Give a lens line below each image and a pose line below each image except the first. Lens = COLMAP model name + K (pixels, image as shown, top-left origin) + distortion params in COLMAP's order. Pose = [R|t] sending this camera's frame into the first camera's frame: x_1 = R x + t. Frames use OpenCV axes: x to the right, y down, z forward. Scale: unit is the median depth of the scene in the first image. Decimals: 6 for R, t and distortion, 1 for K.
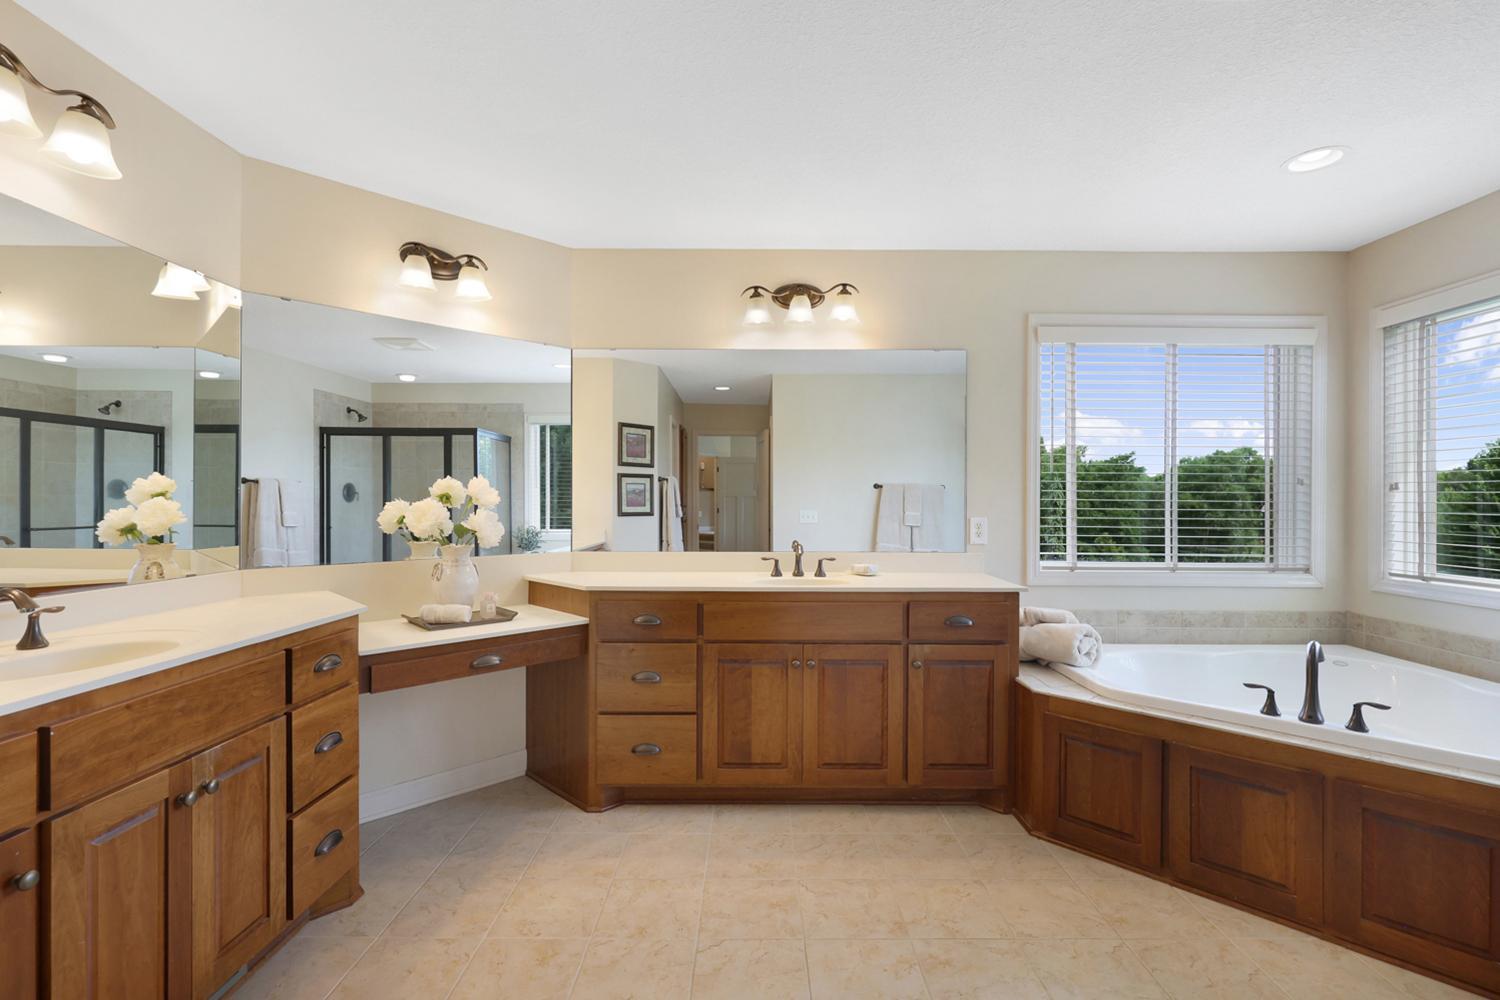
lens RADIAL K [[688.8, 0, 747.4], [0, 688.8, 498.9], [0, 0, 1]] dist [-0.001149, -0.000272]
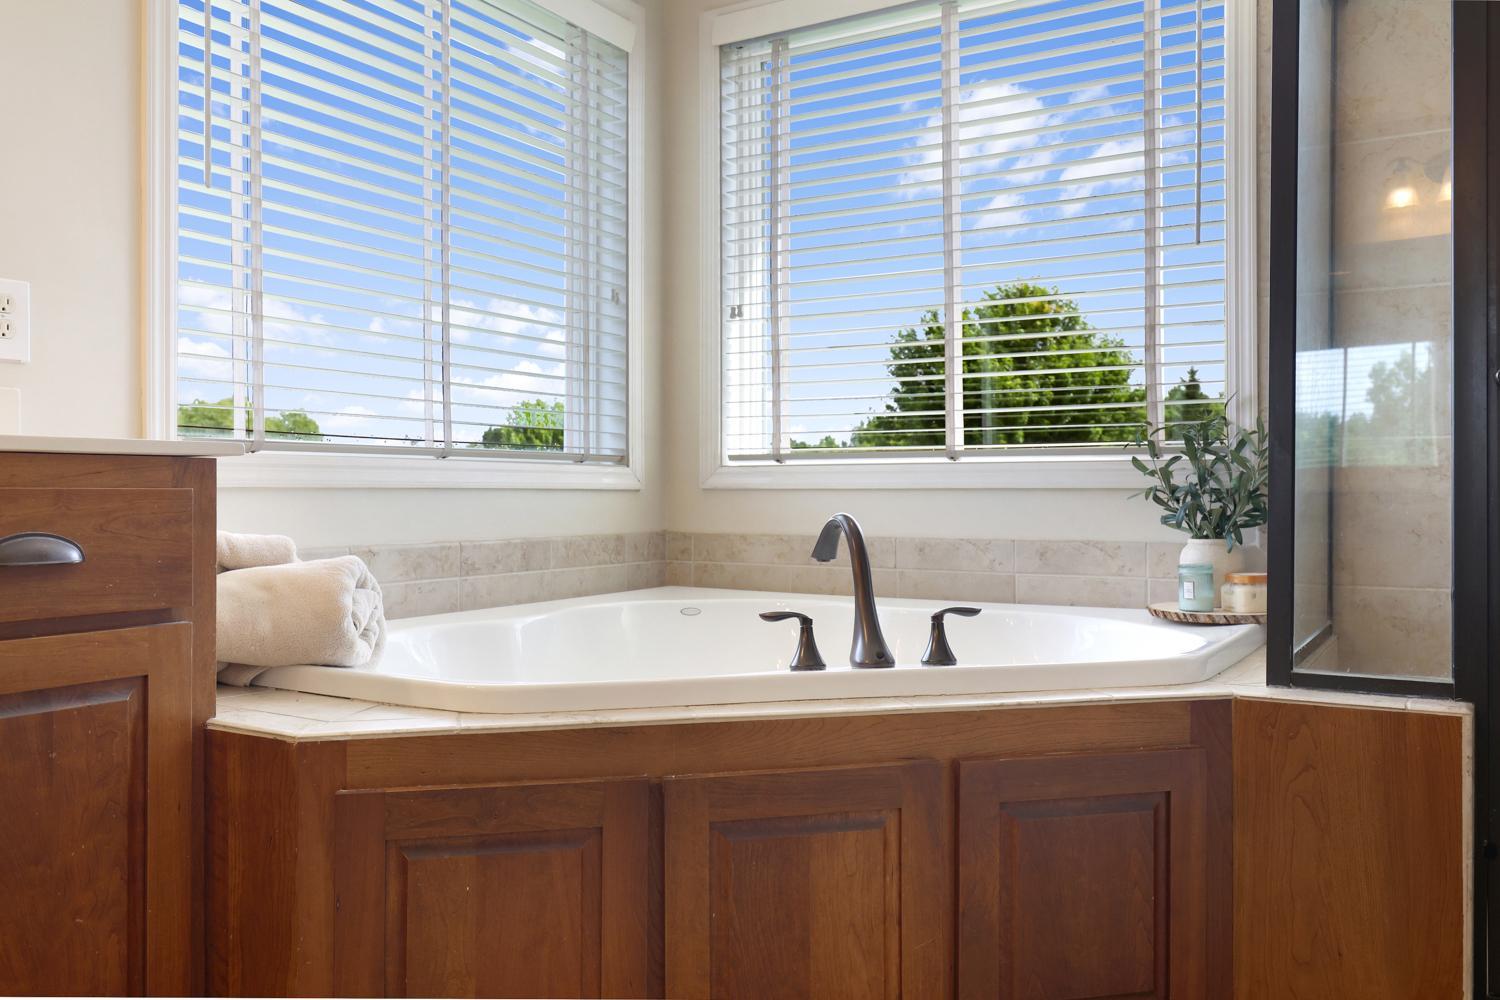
lens RADIAL K [[1224.0, 0, 750.4], [0, 1224.0, 496.0], [0, 0, 1]] dist [0.014721, 0.003785]
pose [[0.504709, -0.005588, 0.863271, 0.020350], [0.003889, 0.999984, 0.004199, 0.149143], [-0.863281, 0.001238, 0.504723, 0.478119]]
